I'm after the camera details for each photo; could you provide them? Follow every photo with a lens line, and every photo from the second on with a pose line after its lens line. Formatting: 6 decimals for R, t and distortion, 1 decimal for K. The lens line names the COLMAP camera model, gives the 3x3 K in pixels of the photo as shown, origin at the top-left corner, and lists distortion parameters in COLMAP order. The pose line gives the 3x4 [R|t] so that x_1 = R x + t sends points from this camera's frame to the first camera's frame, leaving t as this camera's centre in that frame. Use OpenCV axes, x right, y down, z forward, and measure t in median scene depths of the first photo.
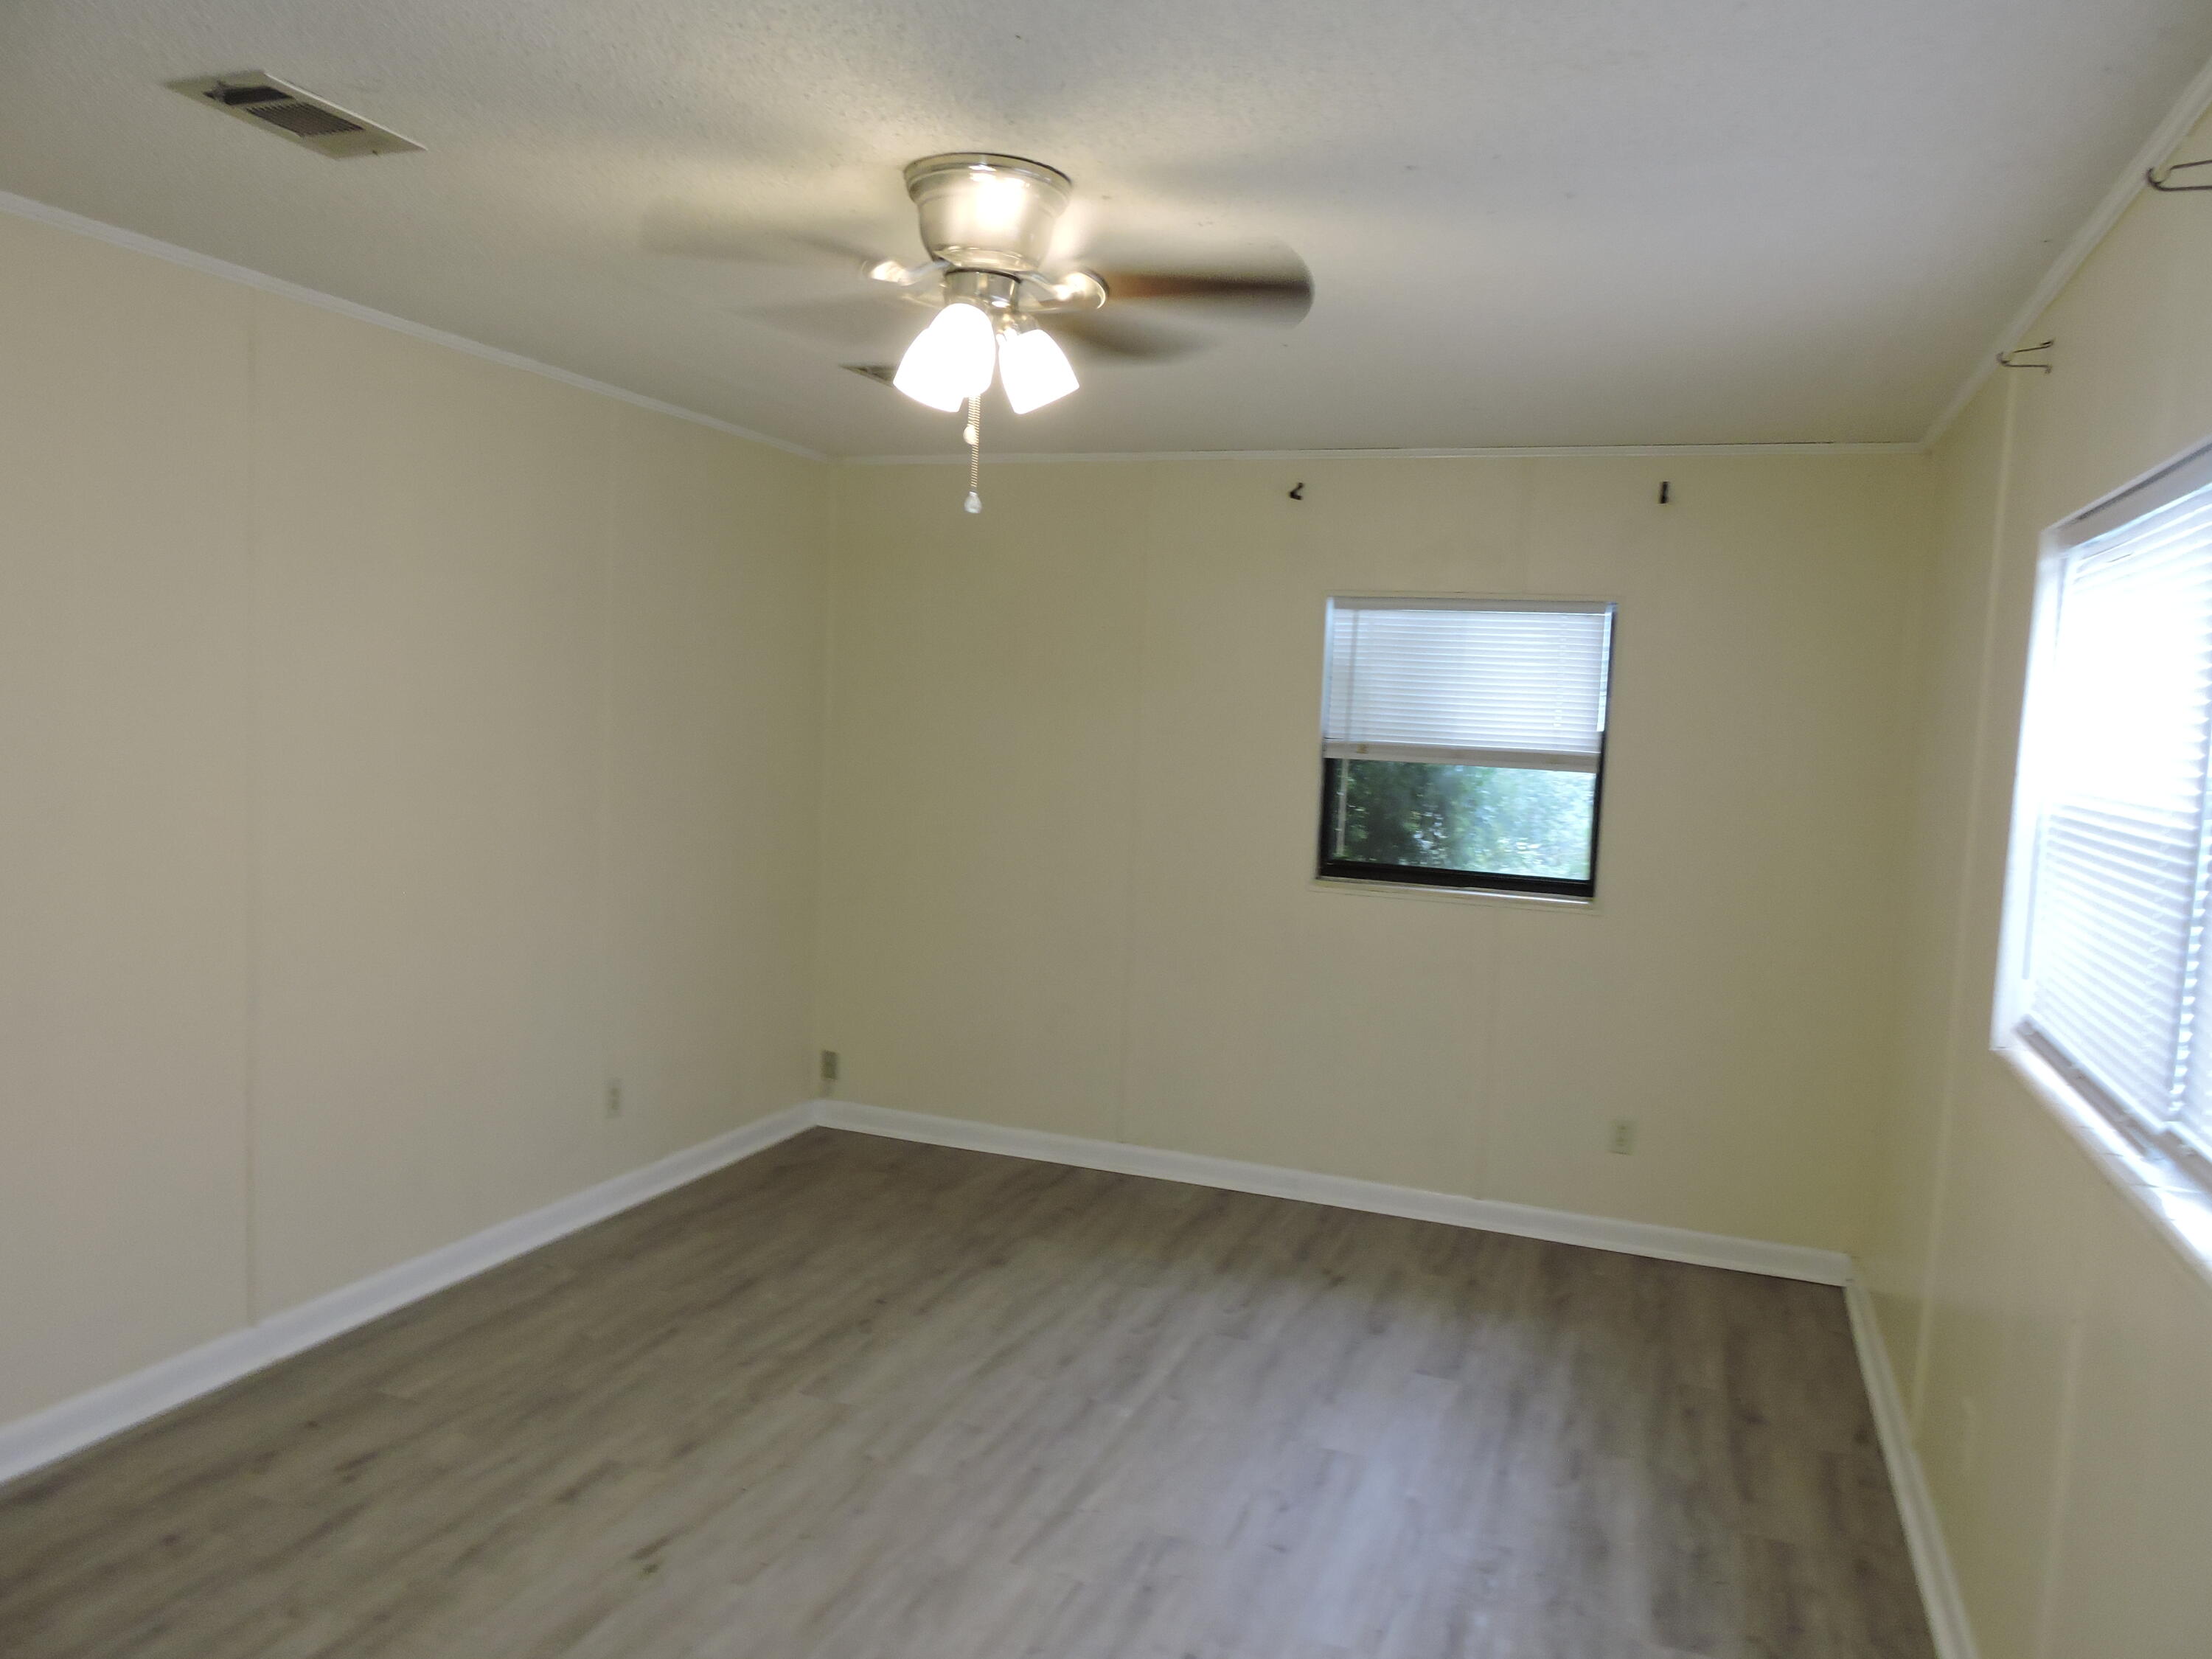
lens RADIAL K [[1581.7, 0, 1106.4], [0, 1581.7, 825.4], [0, 0, 1]] dist [0.004912, -0.010216]
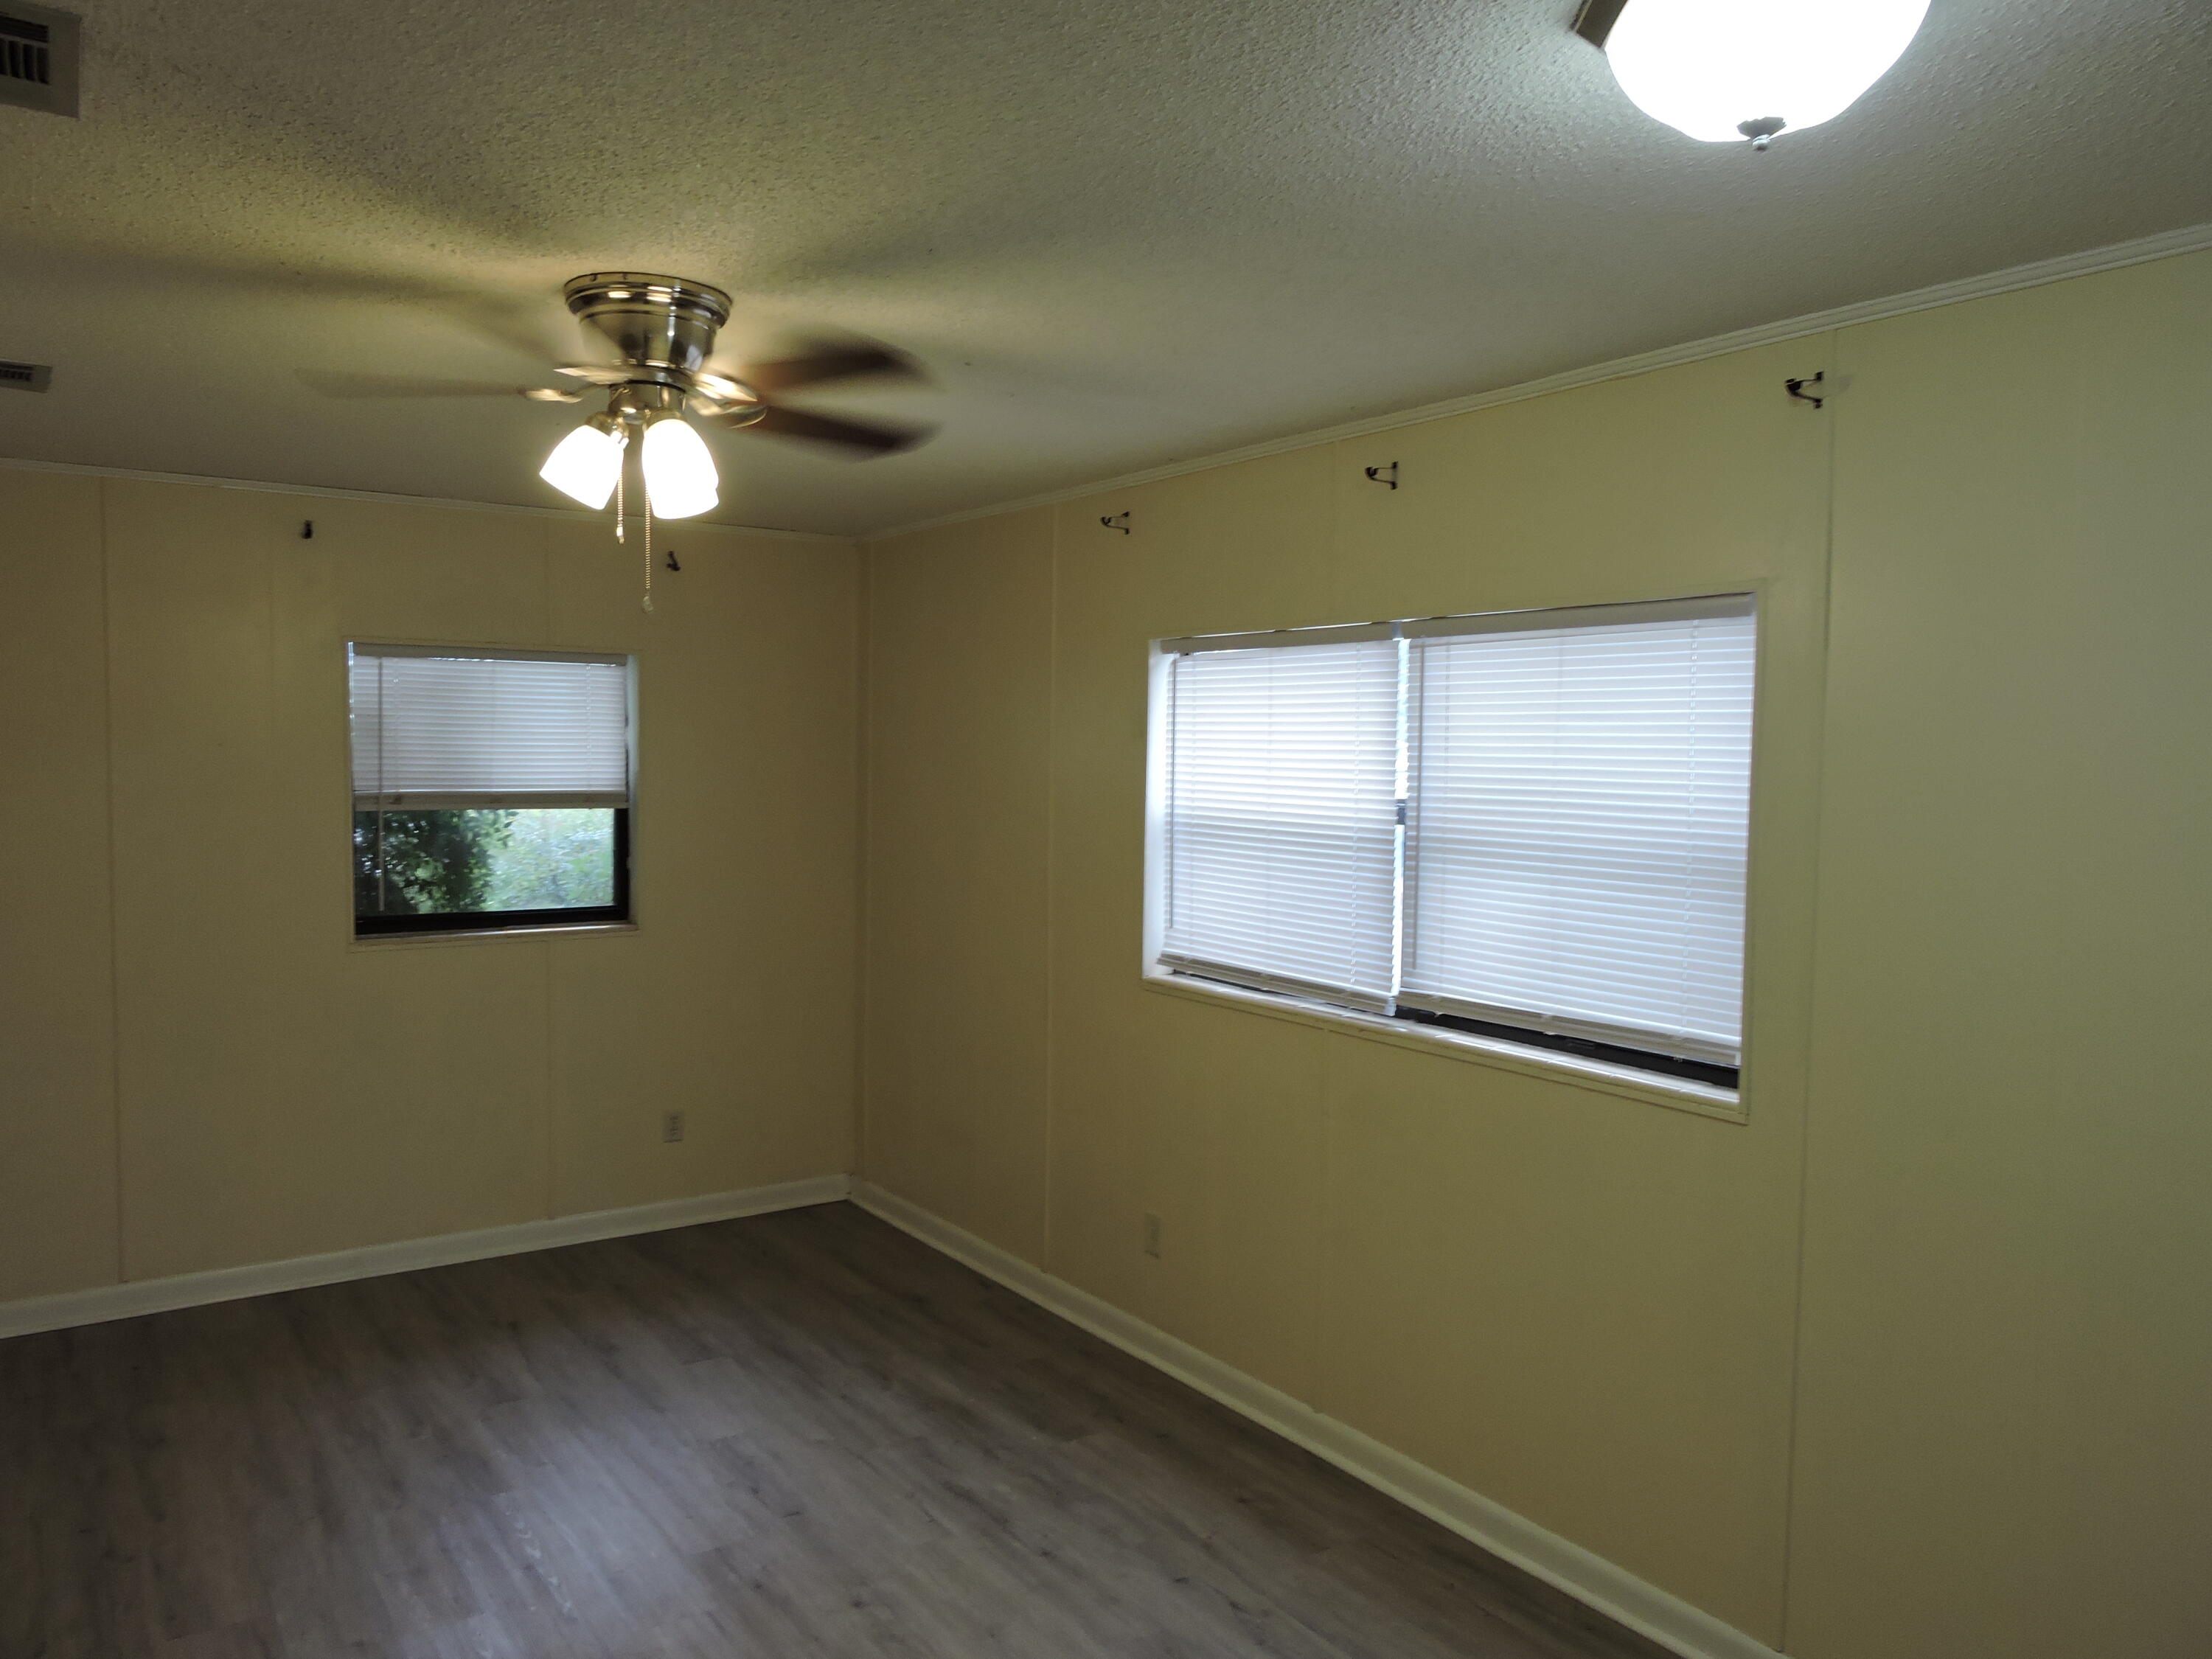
lens RADIAL K [[1581.7, 0, 1103.8], [0, 1581.7, 832.2], [0, 0, 1]] dist [0.004912, -0.010216]
pose [[0.571702, -0.083297, 0.816222, -0.399913], [0.077349, 0.995874, 0.047454, -0.042510], [-0.816807, 0.036004, 0.575786, 0.087516]]
